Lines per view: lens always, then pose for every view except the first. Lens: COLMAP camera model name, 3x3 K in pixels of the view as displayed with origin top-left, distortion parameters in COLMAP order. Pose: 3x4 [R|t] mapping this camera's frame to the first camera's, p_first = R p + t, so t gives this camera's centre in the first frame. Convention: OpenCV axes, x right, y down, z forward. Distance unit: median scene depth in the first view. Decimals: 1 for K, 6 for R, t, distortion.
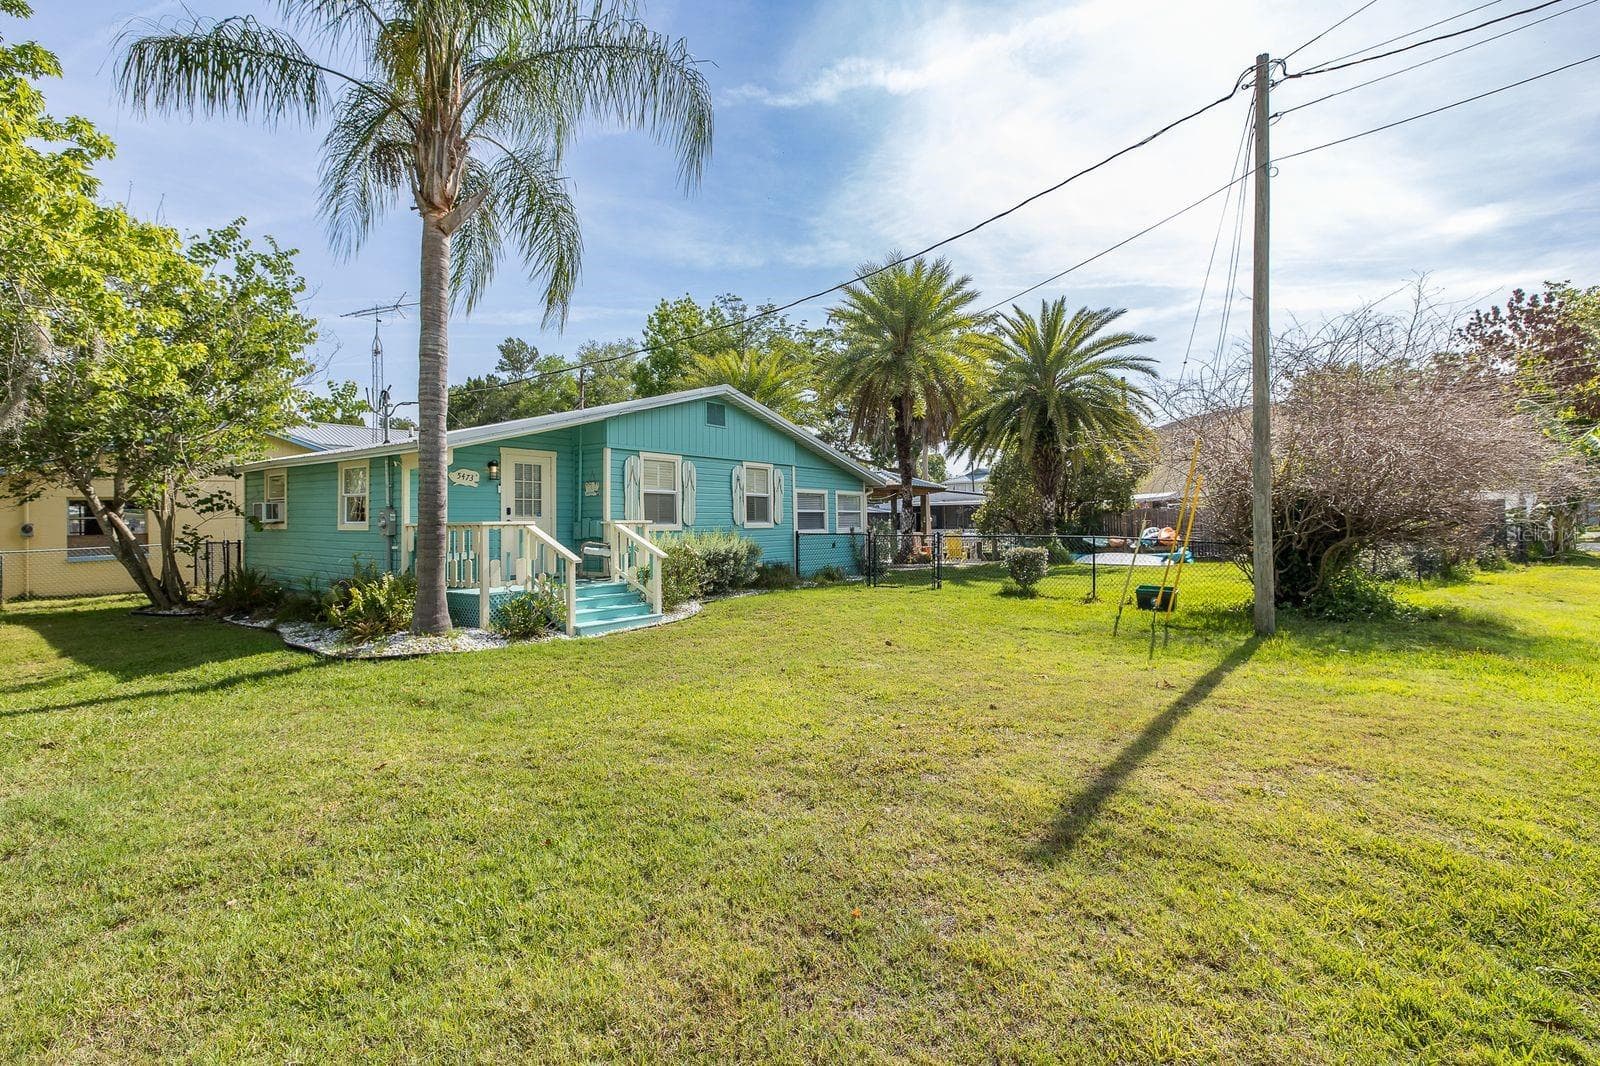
lens RADIAL K [[814.6, 0, 802.6], [0, 814.6, 495.4], [0, 0, 1]] dist [-0.000671, -0.000003]
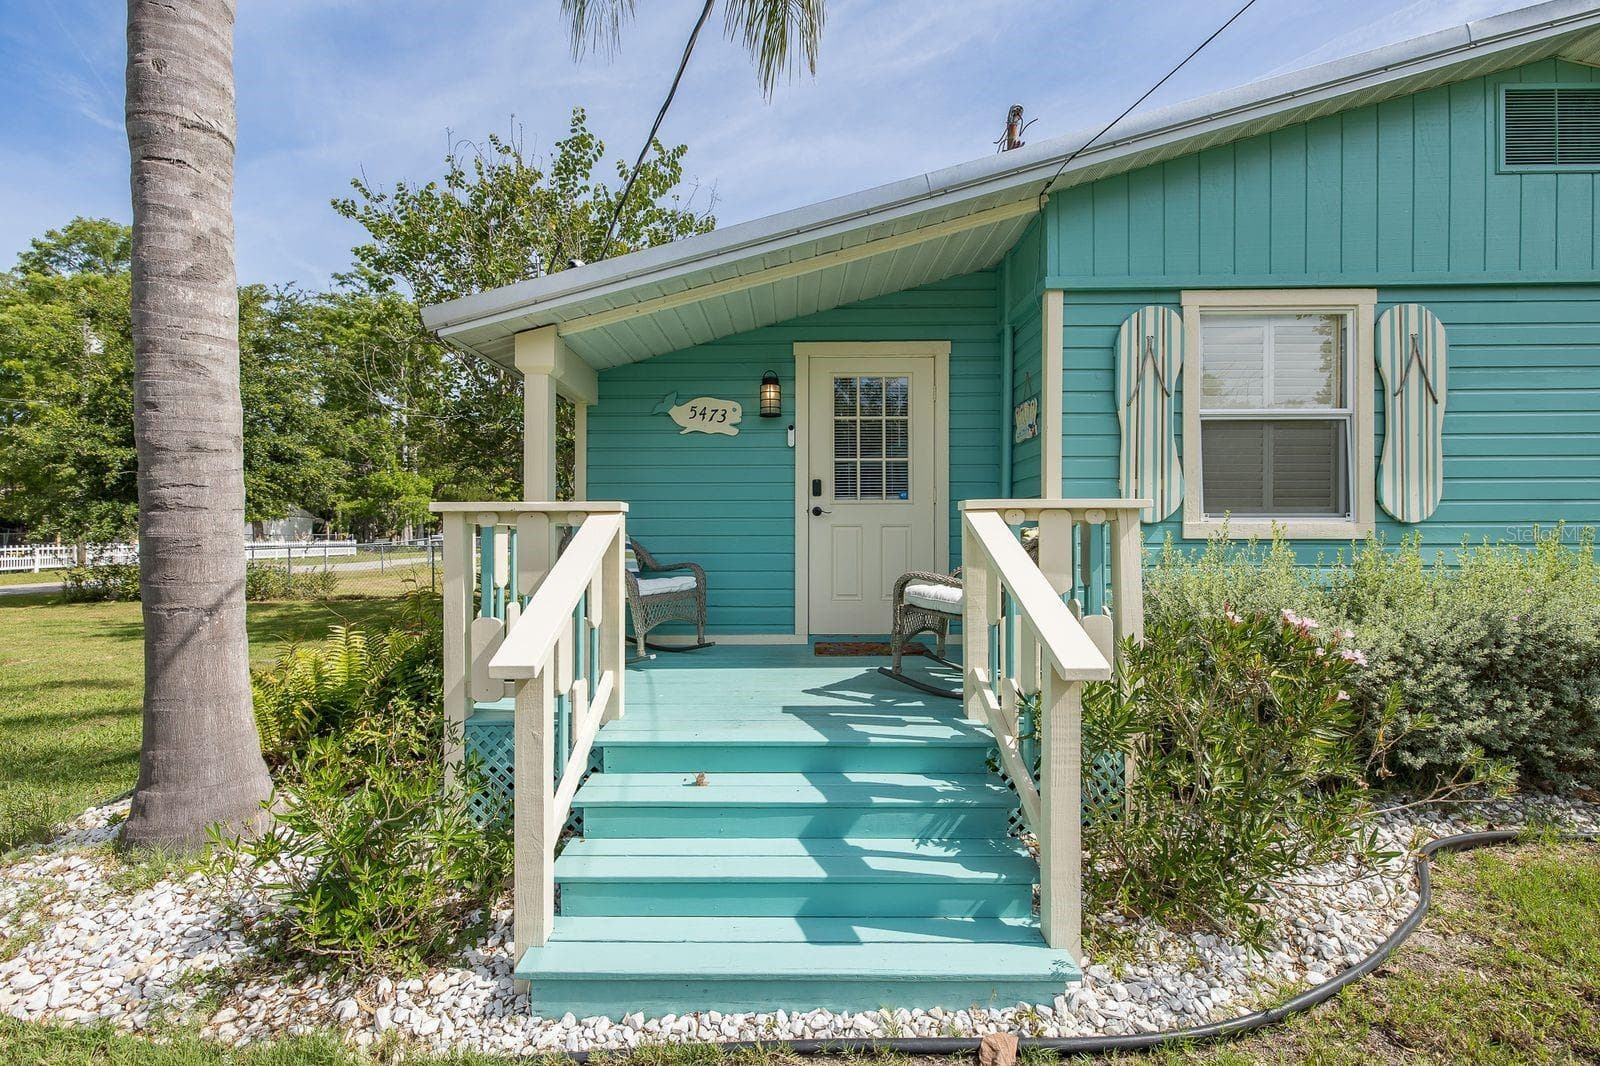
lens RADIAL K [[654.9, 0, 800.0], [0, 654.9, 533.0], [0, 0, 1]] dist [0.007080, -0.000090]
pose [[0.545832, 0.011555, -0.837815, -0.061329], [0.024146, 0.999273, 0.029512, 0.029181], [0.837547, -0.036338, 0.545156, 0.701594]]
